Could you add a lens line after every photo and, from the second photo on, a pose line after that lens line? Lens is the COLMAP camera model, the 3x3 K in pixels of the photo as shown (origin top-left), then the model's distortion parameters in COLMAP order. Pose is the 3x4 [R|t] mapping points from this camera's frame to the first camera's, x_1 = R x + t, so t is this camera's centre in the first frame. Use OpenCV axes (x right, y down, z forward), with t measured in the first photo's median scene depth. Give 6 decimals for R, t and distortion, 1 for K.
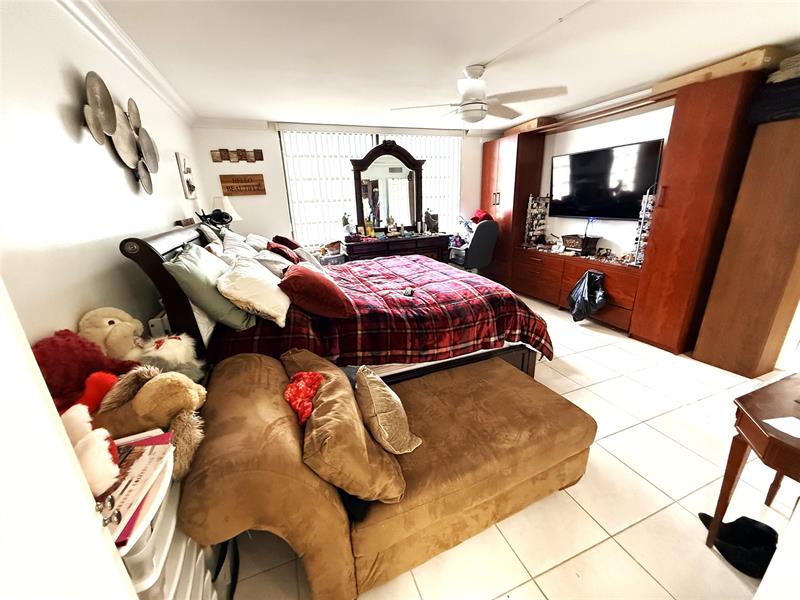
lens RADIAL K [[321.2, 0, 398.2], [0, 321.2, 302.7], [0, 0, 1]] dist [-0.002209, -0.000104]
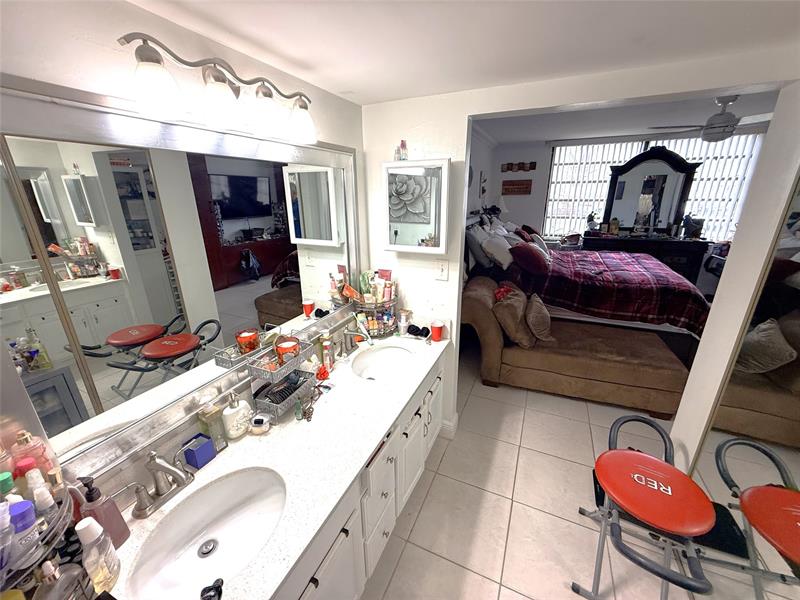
lens RADIAL K [[321.2, 0, 398.6], [0, 321.2, 299.7], [0, 0, 1]] dist [-0.002209, -0.000104]
pose [[0.702295, 0.250859, -0.666222, 0.303417], [-0.234720, 0.965120, 0.115977, 0.097649], [0.672078, 0.074926, 0.736680, -0.494023]]
